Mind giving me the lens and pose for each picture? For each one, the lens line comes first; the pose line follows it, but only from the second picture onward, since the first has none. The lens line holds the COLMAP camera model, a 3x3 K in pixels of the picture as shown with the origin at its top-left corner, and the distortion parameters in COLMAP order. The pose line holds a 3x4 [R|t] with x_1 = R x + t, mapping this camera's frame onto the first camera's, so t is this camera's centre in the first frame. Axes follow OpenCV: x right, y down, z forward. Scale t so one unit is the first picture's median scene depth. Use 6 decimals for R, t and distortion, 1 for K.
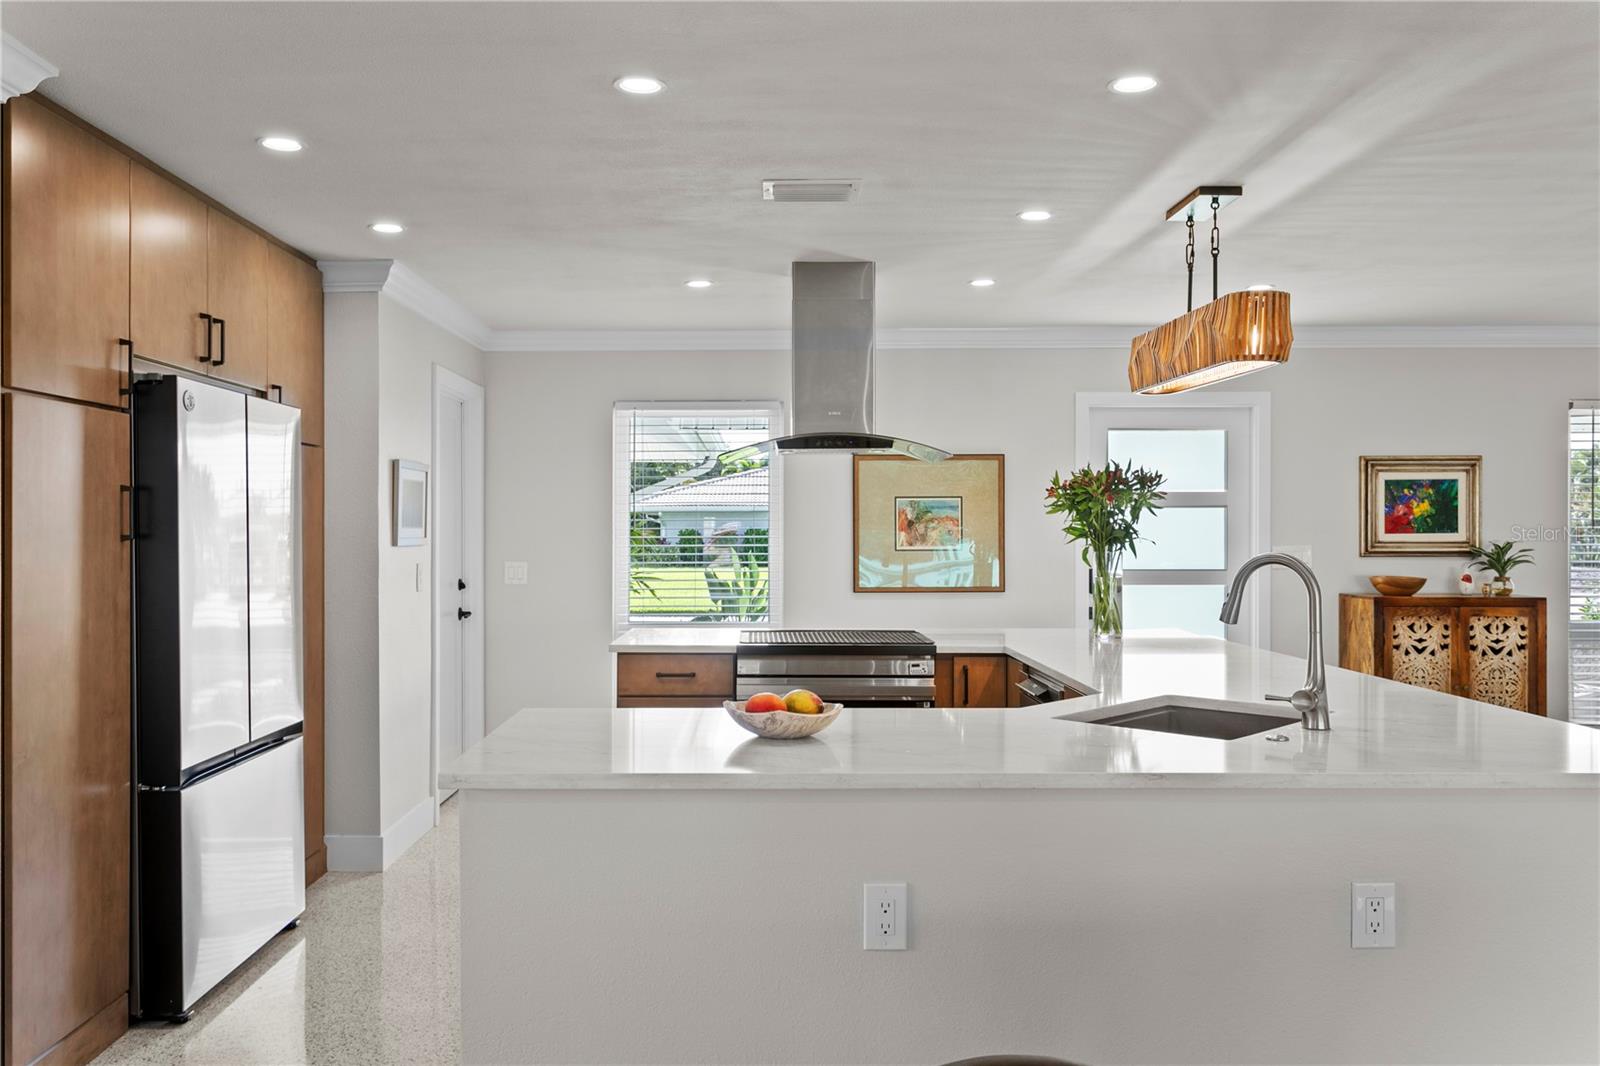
lens RADIAL K [[1237.3, 0, 766.6], [0, 1237.3, 532.7], [0, 0, 1]] dist [0.002314, 0.004784]
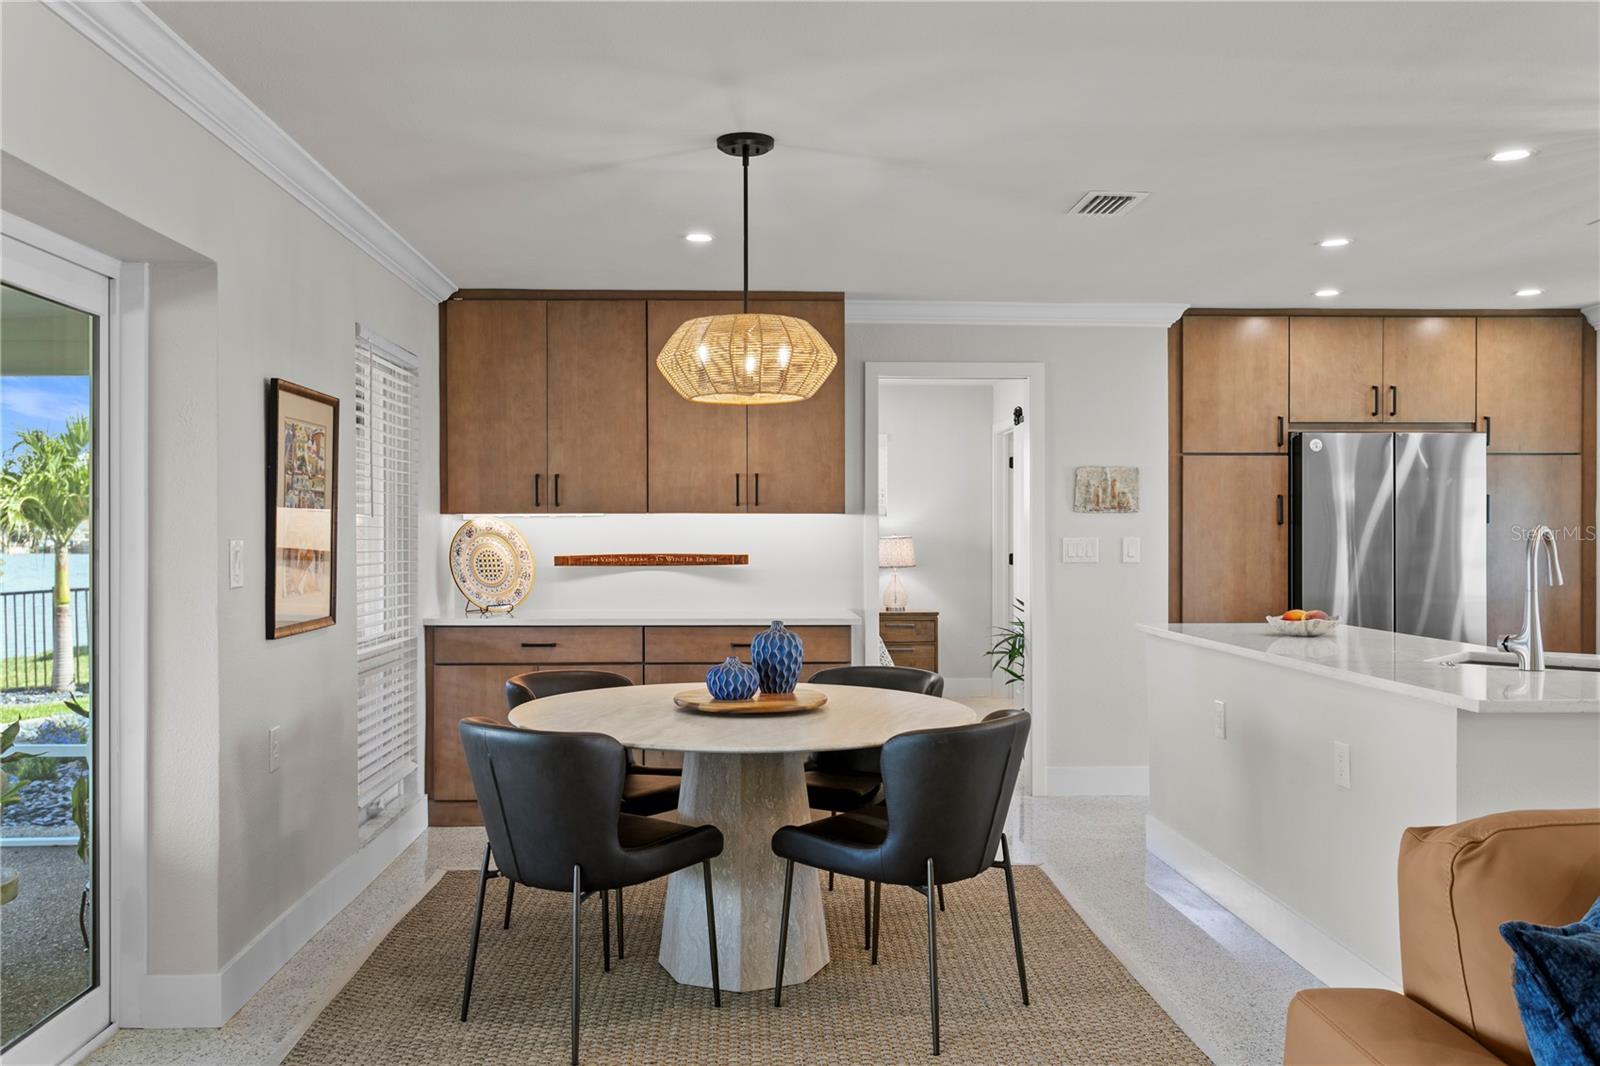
lens RADIAL K [[1349.1, 0, 775.3], [0, 1349.1, 535.3], [0, 0, 1]] dist [0.007667, 0.003551]
pose [[0.020818, -0.000607, -0.999783, 0.783784], [-0.003247, 0.999995, -0.000674, 0.014572], [0.999778, 0.003260, 0.020816, 0.099688]]
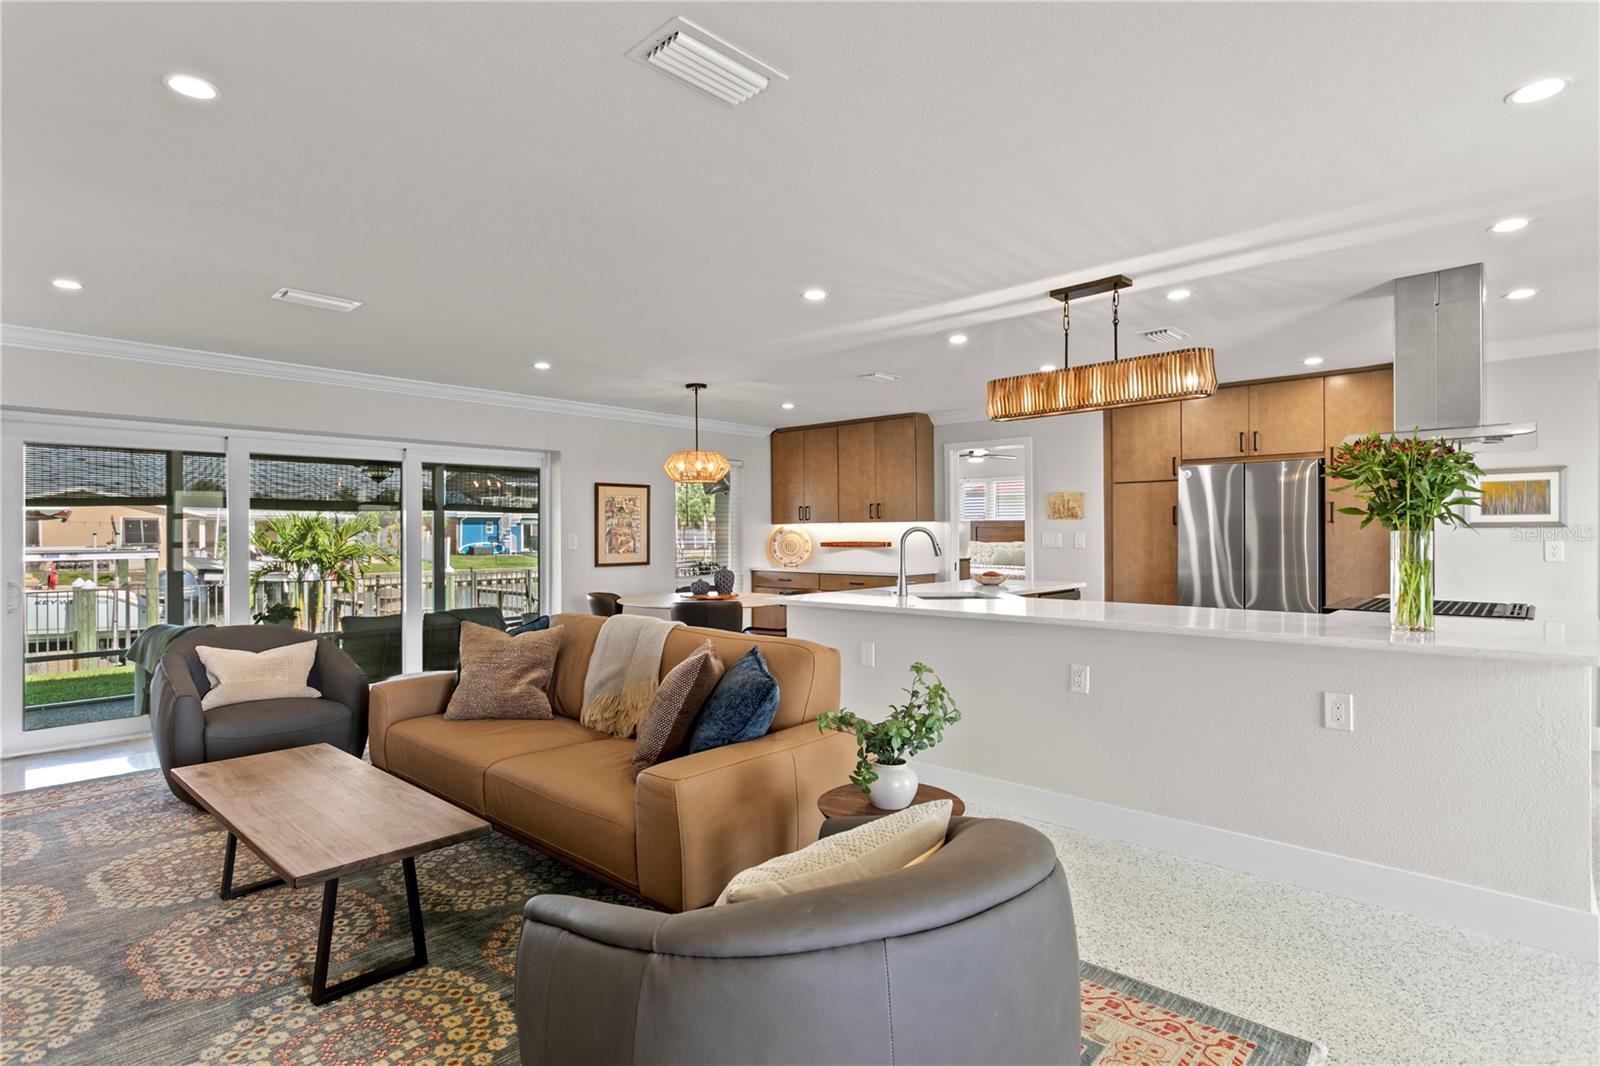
lens RADIAL K [[803.6, 0, 774.0], [0, 803.6, 531.2], [0, 0, 1]] dist [-0.003569, -0.000030]
pose [[-0.691352, 0.000531, -0.722518, 0.800764], [0.001225, 0.999999, -0.000438, 0.011904], [0.722517, -0.001187, -0.691352, 0.848878]]
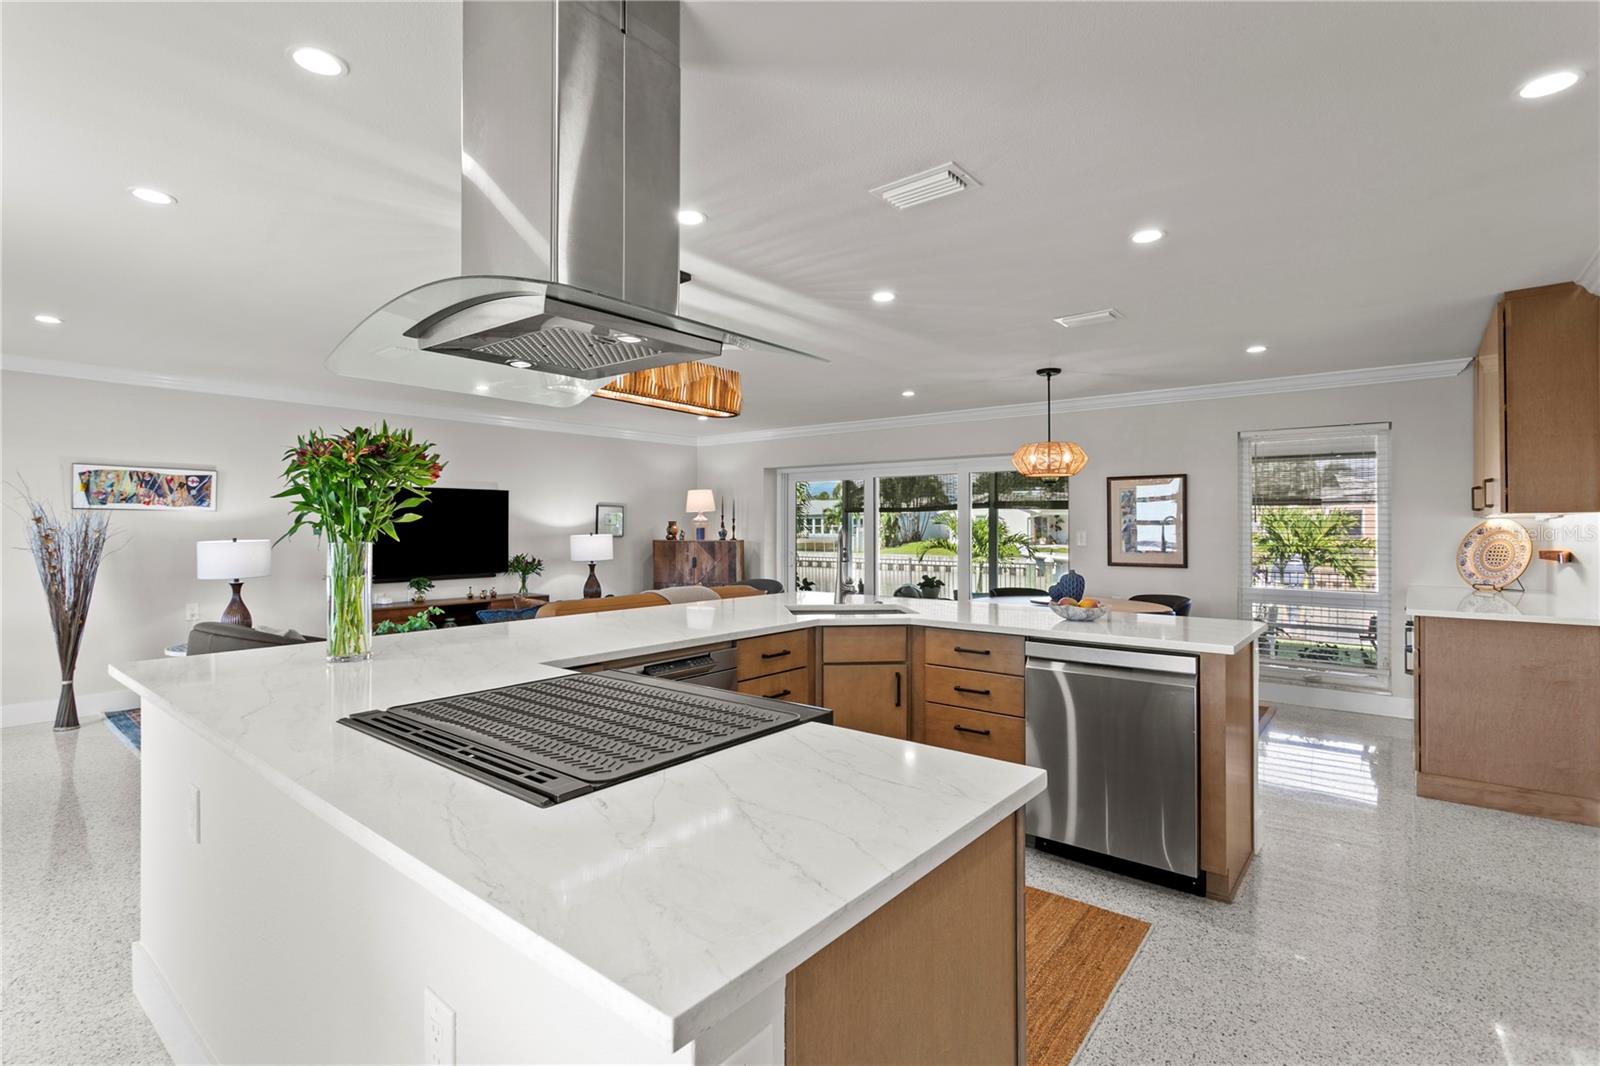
lens RADIAL K [[766.3, 0, 785.2], [0, 766.3, 523.9], [0, 0, 1]] dist [-0.000080, -0.000045]
pose [[-0.765749, 0.001365, 0.643139, -0.178716], [0.002006, 0.999998, 0.000266, 0.004446], [-0.643137, 0.001493, -0.765750, 0.952003]]
